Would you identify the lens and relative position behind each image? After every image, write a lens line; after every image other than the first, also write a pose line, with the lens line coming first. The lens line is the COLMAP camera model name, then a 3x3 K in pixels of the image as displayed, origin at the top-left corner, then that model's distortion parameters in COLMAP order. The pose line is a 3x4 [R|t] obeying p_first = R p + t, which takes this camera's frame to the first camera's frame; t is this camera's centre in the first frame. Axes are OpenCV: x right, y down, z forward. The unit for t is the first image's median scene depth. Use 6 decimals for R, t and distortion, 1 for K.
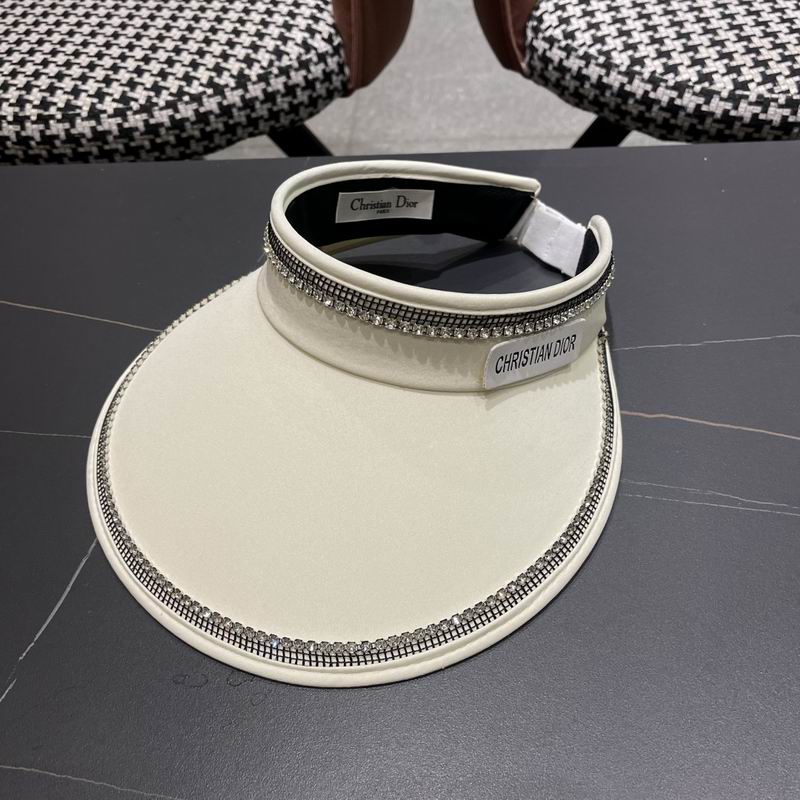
lens RADIAL K [[822.2, 0, 398.5], [0, 822.2, 414.9], [0, 0, 1]] dist [0.009600, 0.000000]
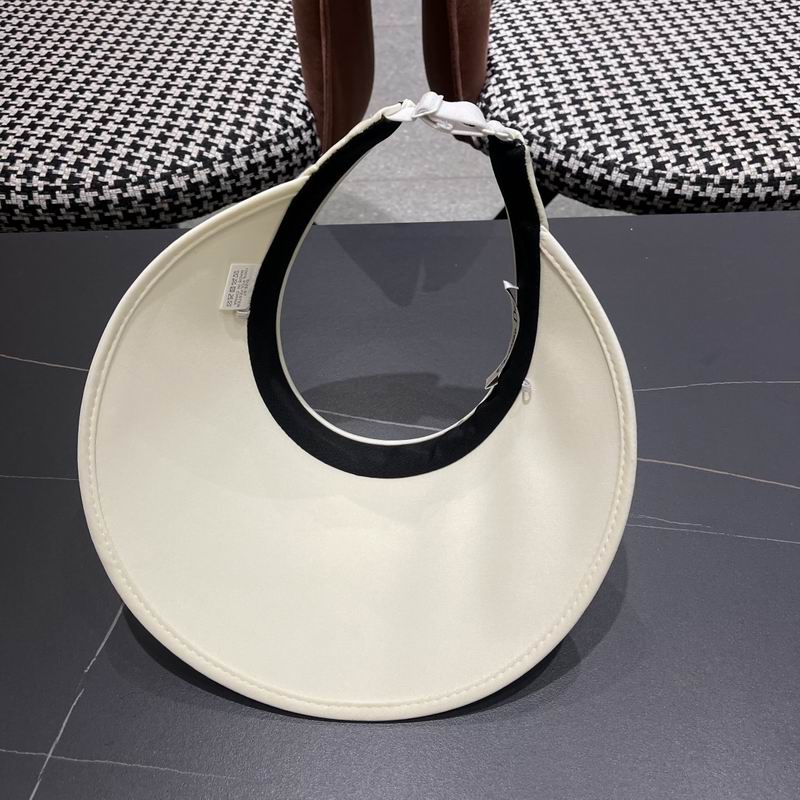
lens RADIAL K [[822.2, 0, 393.8], [0, 822.2, 414.5], [0, 0, 1]] dist [0.009600, 0.000000]
pose [[0.997325, -0.018559, 0.070701, -0.050764], [0.019503, 0.999729, -0.012686, -0.031813], [-0.070446, 0.014031, 0.997417, -0.136017]]
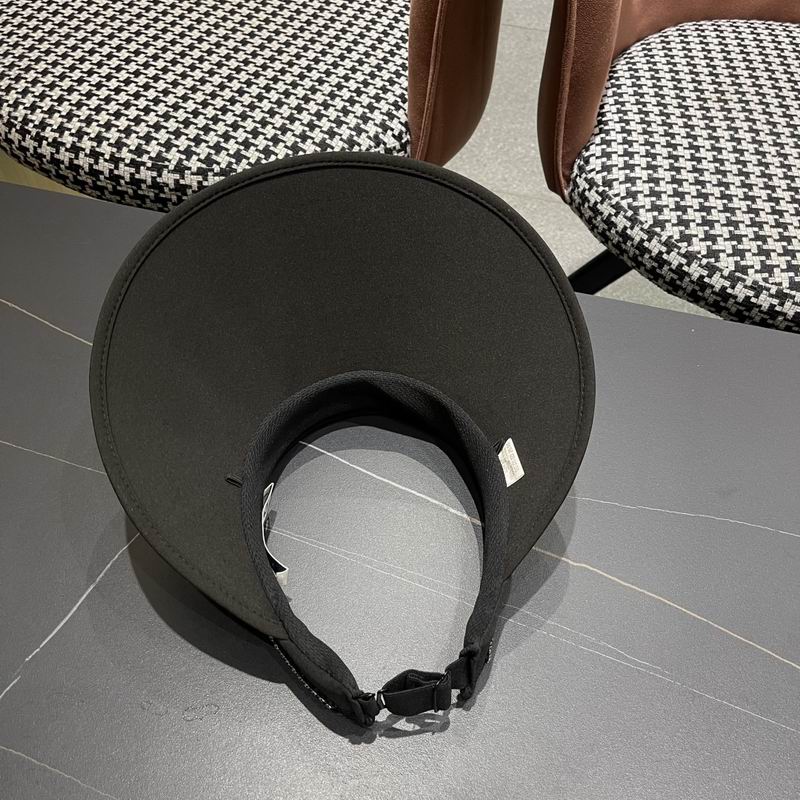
lens RADIAL K [[822.2, 0, 408.5], [0, 822.2, 419.5], [0, 0, 1]] dist [0.009600, 0.000000]
pose [[0.977426, 0.210440, -0.018802, 0.031927], [-0.209717, 0.977152, 0.034550, -0.130324], [0.025643, -0.029827, 0.999226, -0.132491]]
